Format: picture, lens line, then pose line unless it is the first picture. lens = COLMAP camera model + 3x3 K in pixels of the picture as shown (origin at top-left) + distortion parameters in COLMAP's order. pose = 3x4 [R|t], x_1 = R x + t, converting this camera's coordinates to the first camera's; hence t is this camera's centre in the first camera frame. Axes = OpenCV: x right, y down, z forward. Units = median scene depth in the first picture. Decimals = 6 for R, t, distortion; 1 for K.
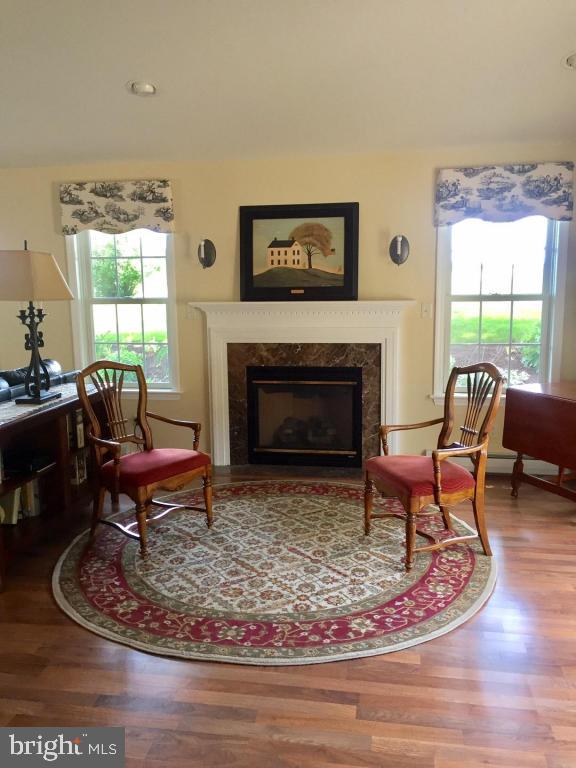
lens RADIAL K [[656.4, 0, 290.3], [0, 656.4, 385.8], [0, 0, 1]] dist [0.055675, -0.012841]
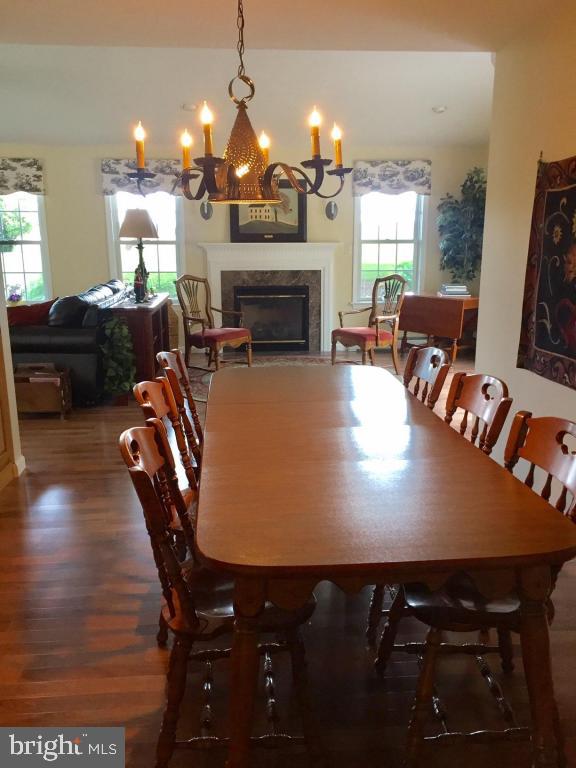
lens RADIAL K [[656.4, 0, 290.3], [0, 656.4, 385.8], [0, 0, 1]] dist [0.055675, -0.012841]
pose [[0.970782, -0.043952, 0.235903, -0.321437], [0.028296, 0.997191, 0.069348, 0.102436], [-0.238289, -0.060647, 0.969299, -0.543606]]
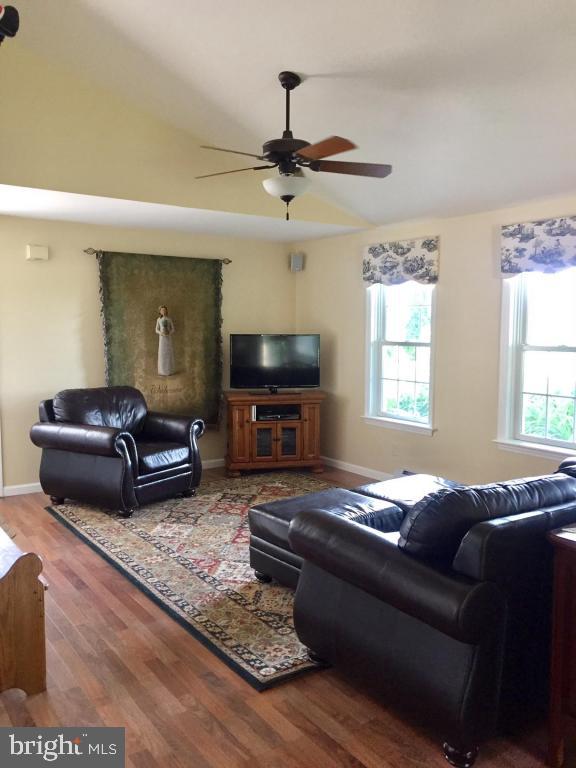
lens RADIAL K [[656.4, 0, 290.3], [0, 656.4, 385.8], [0, 0, 1]] dist [0.055675, -0.012841]
pose [[0.676924, 0.065002, -0.733177, 1.129398], [-0.129405, 0.991088, -0.031609, 0.024077], [0.724588, 0.116273, 0.679303, -0.073792]]
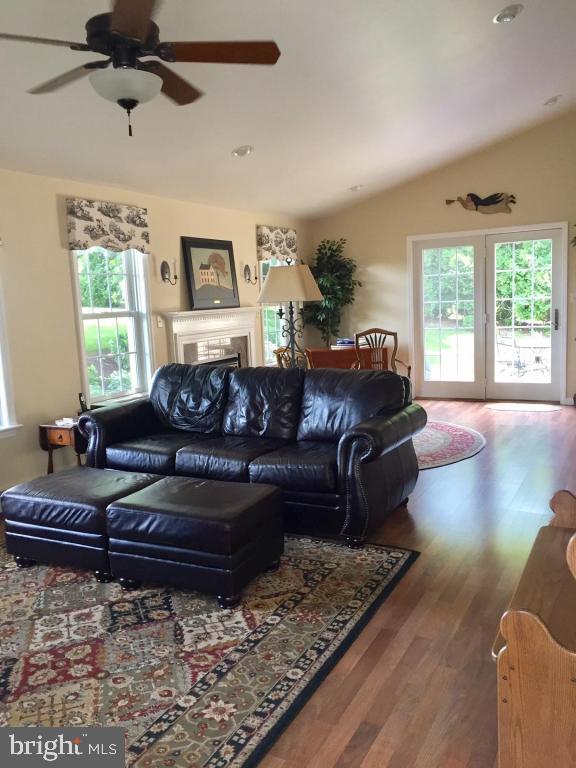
lens RADIAL K [[656.4, 0, 290.3], [0, 656.4, 385.8], [0, 0, 1]] dist [0.055675, -0.012841]
pose [[0.317154, -0.128373, 0.939645, -1.247276], [0.193989, 0.978629, 0.068223, -0.036505], [-0.928322, 0.160644, 0.335279, 0.427243]]
